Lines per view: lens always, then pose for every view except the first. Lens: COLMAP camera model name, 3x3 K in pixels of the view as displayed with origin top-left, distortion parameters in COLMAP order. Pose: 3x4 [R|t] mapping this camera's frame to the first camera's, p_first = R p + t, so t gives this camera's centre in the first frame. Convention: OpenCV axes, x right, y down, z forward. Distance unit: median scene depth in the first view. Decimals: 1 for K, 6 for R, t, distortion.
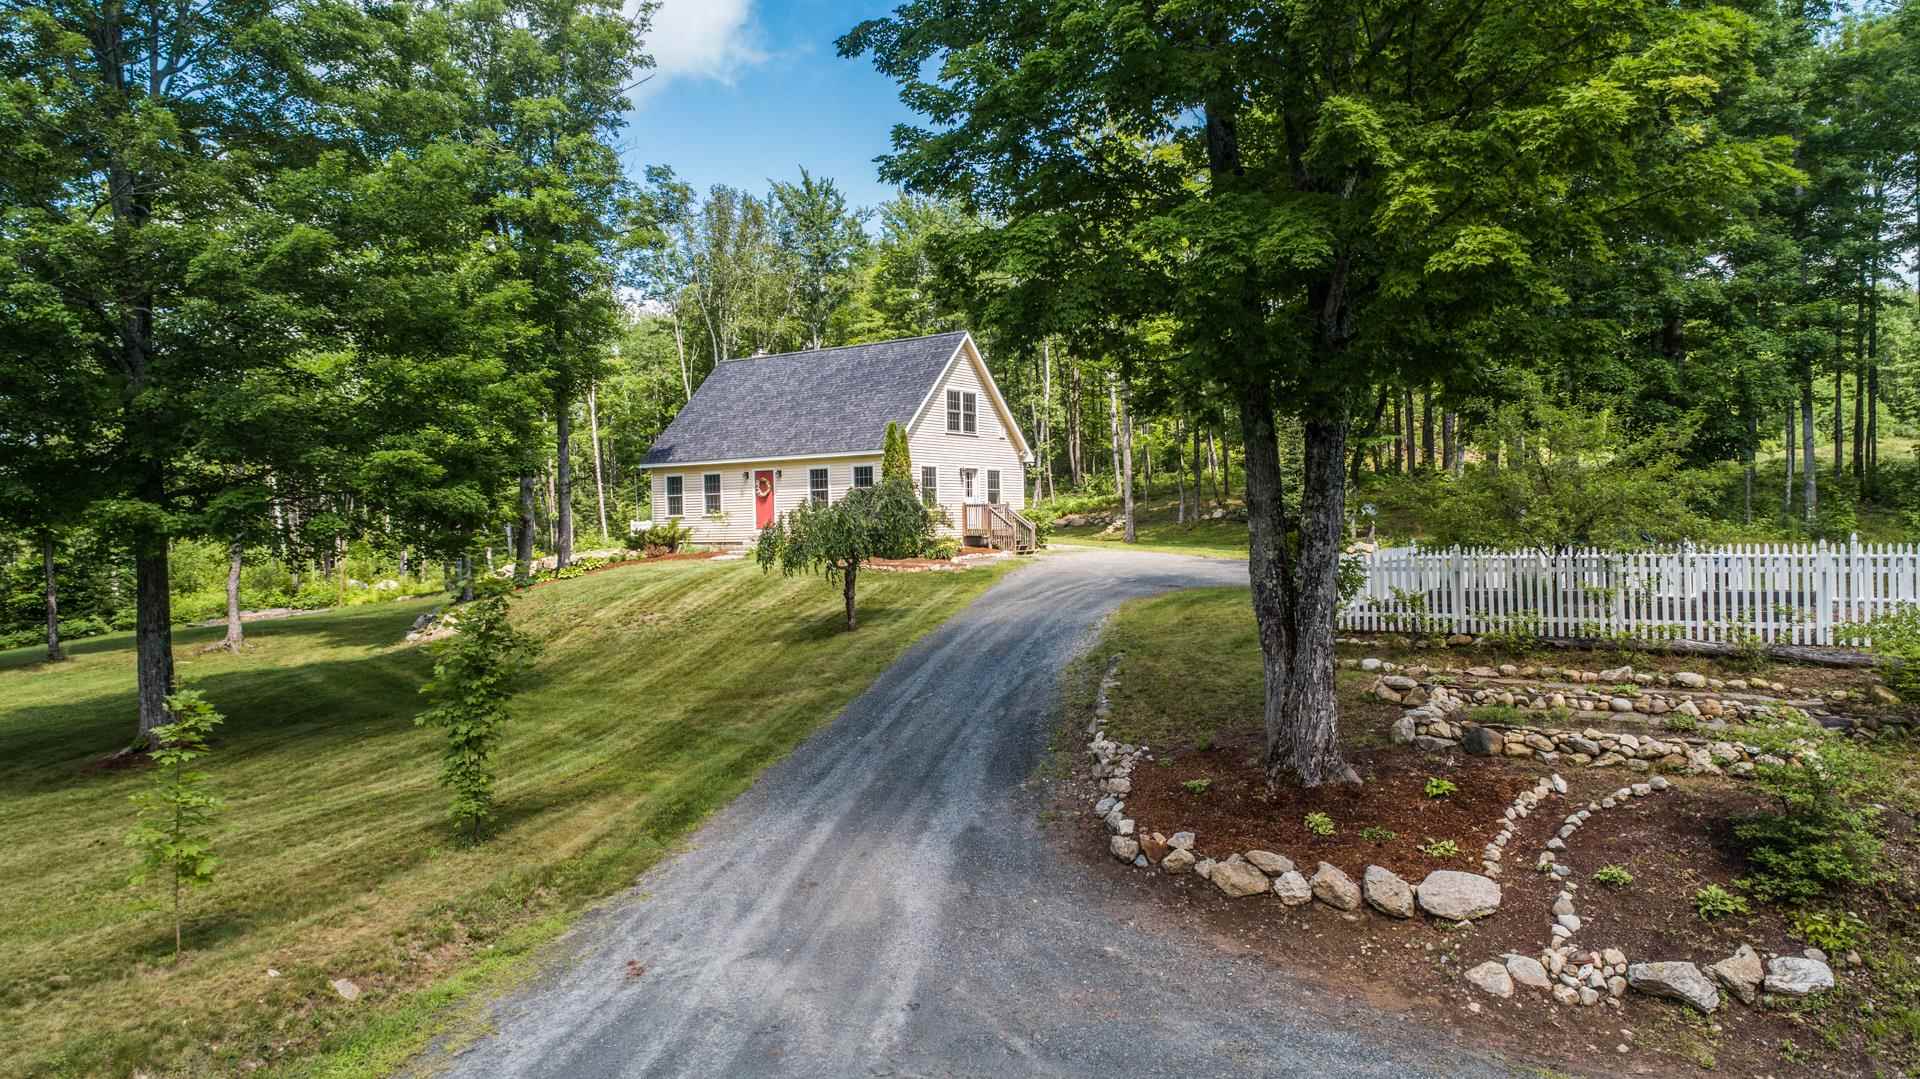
lens RADIAL K [[1265.8, 0, 960.0], [0, 1265.8, 539.5], [0, 0, 1]] dist [0.096211, -0.001929]
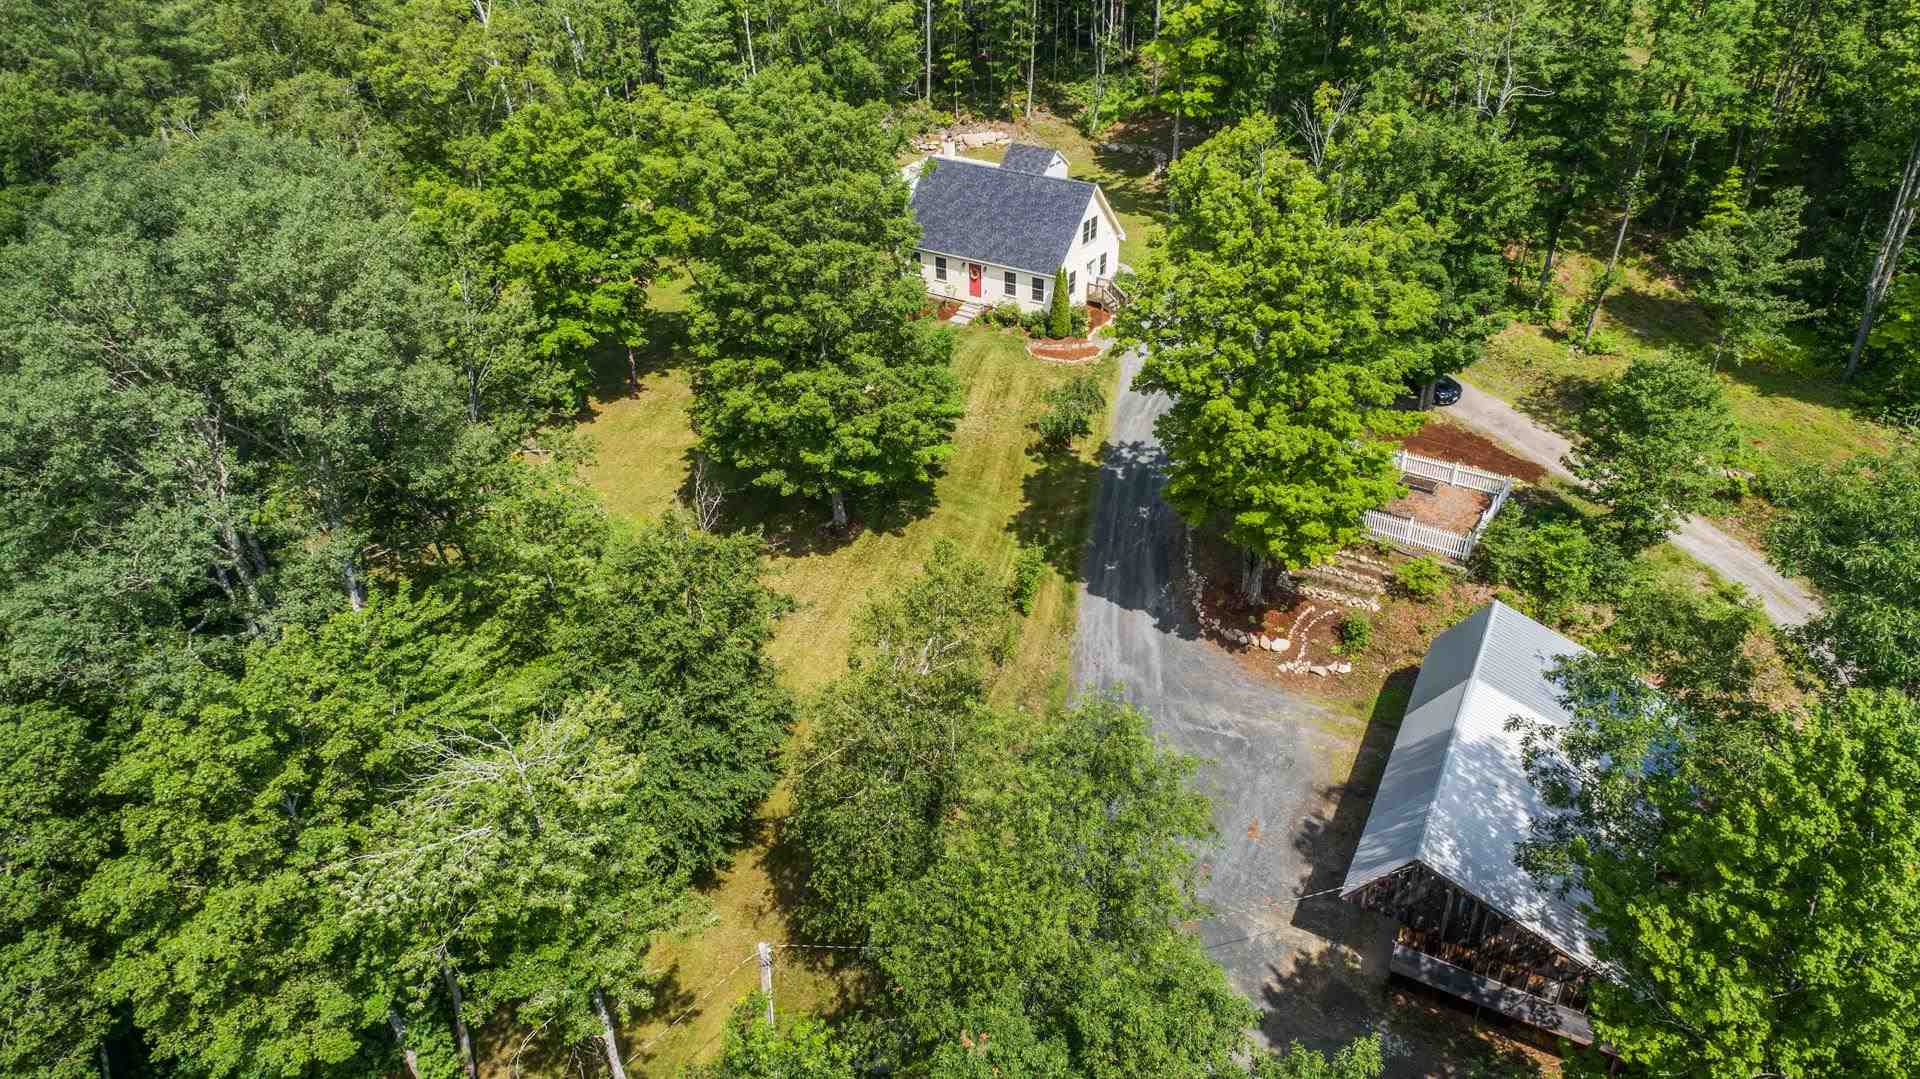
lens RADIAL K [[1223.7, 0, 960.0], [0, 1223.7, 539.5], [0, 0, 1]] dist [0.133163, 0.000230]
pose [[0.999724, -0.005856, 0.022747, -0.207882], [-0.006409, 0.863683, 0.503994, -0.559973], [-0.022597, -0.504001, 0.863407, -0.631467]]
